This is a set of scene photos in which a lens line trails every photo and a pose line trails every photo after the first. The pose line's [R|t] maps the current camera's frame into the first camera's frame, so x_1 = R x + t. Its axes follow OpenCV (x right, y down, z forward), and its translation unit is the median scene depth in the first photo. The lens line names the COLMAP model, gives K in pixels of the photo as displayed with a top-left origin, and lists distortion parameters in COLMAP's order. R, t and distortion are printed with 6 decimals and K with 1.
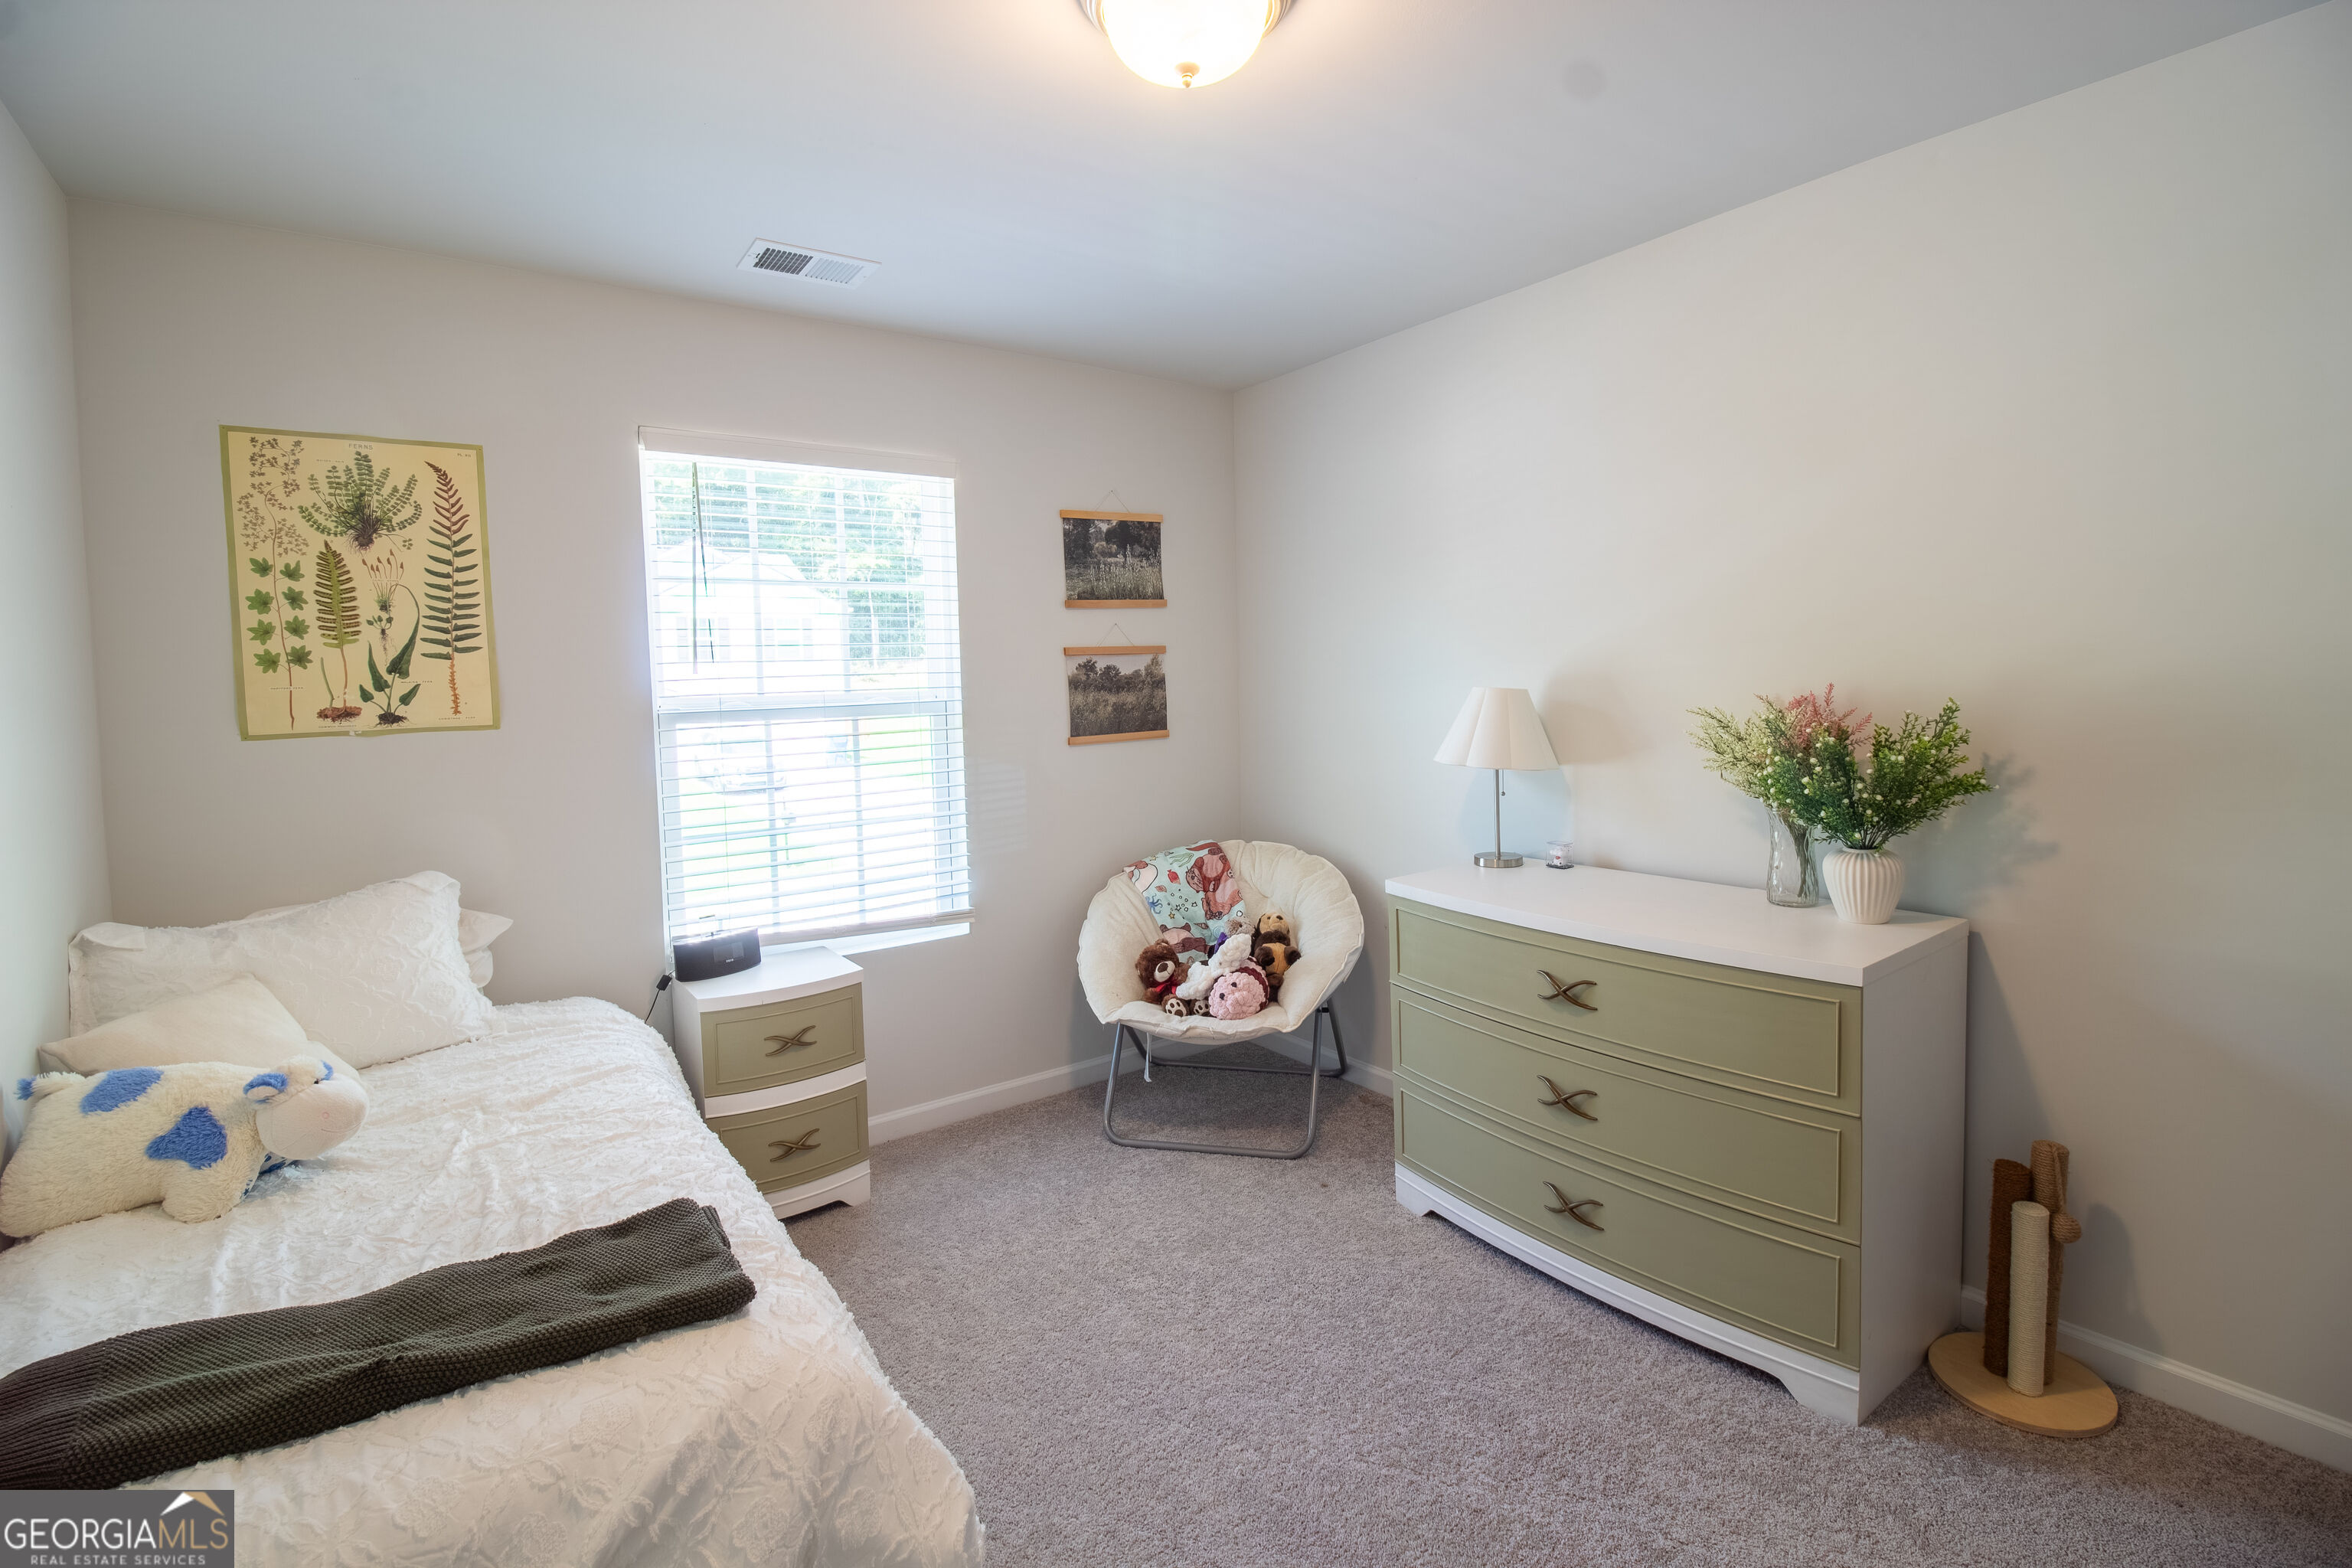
lens RADIAL K [[1080.7, 0, 1182.2], [0, 1080.7, 740.0], [0, 0, 1]] dist [0.001532, -0.016338]
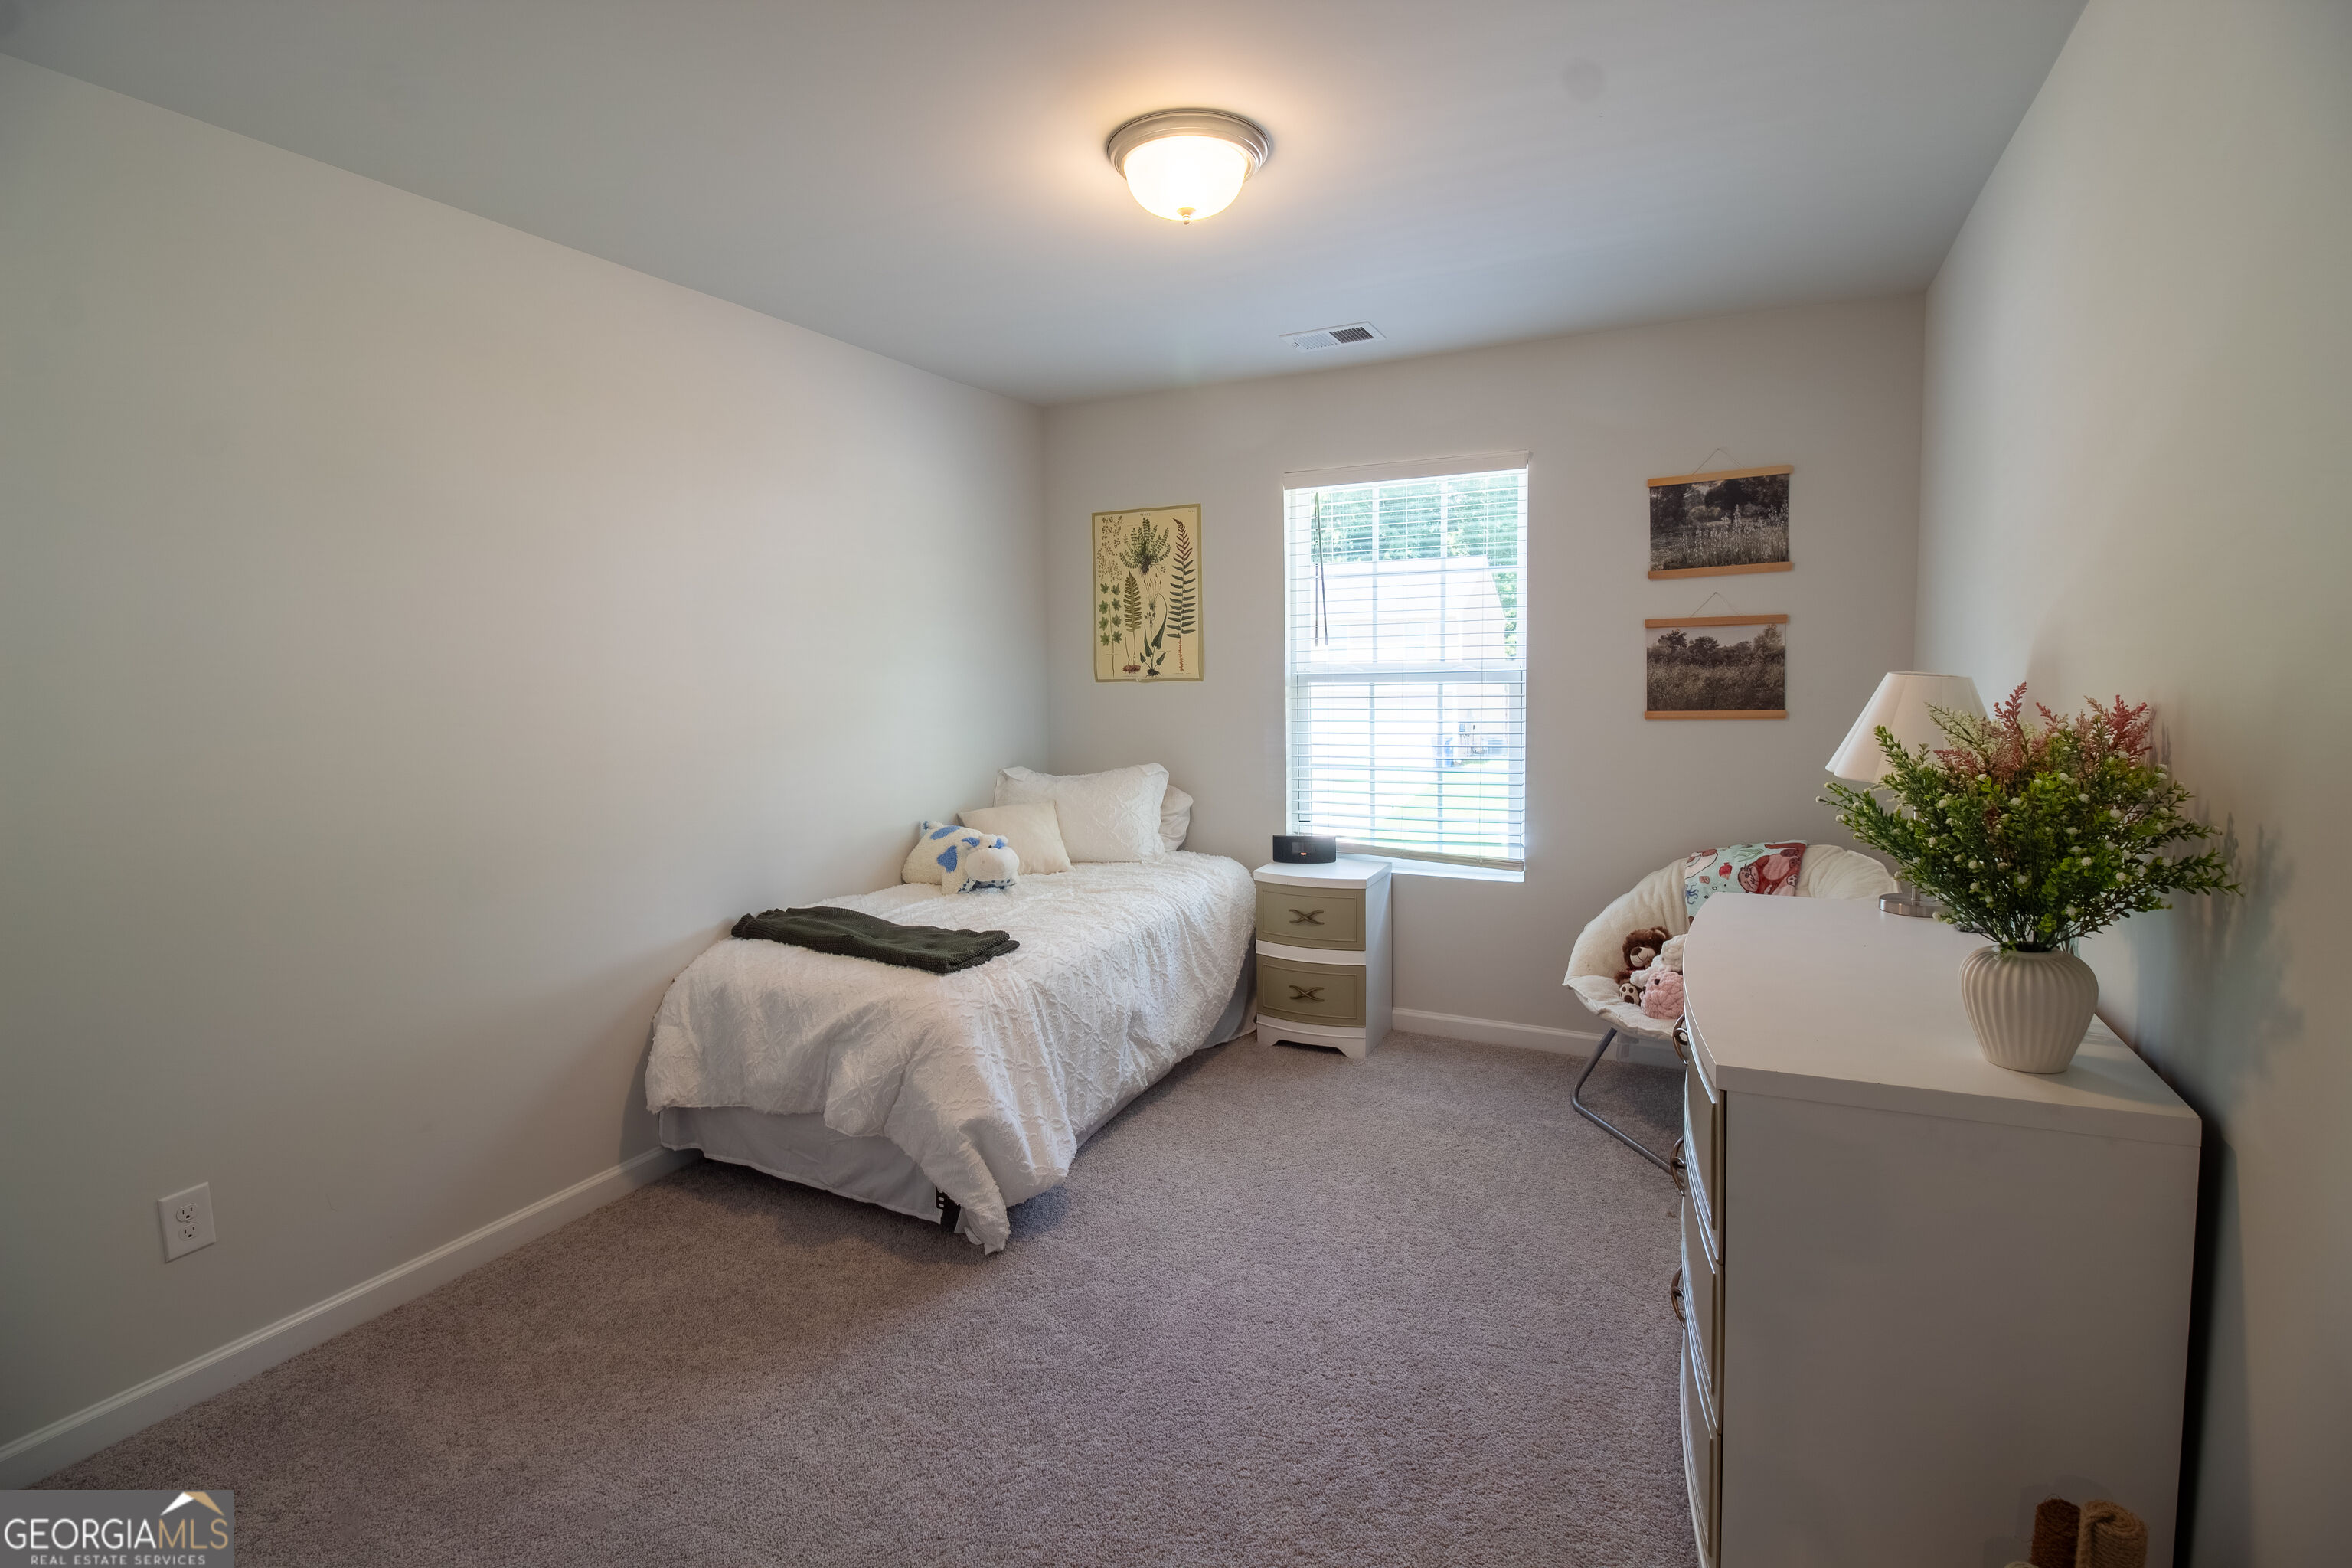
lens RADIAL K [[1080.7, 0, 1182.2], [0, 1080.7, 740.0], [0, 0, 1]] dist [0.001532, -0.016338]
pose [[0.465425, 0.084094, -0.881083, 0.784163], [-0.047662, 0.996413, 0.069925, -0.034247], [0.883803, 0.009449, 0.467763, 0.228396]]
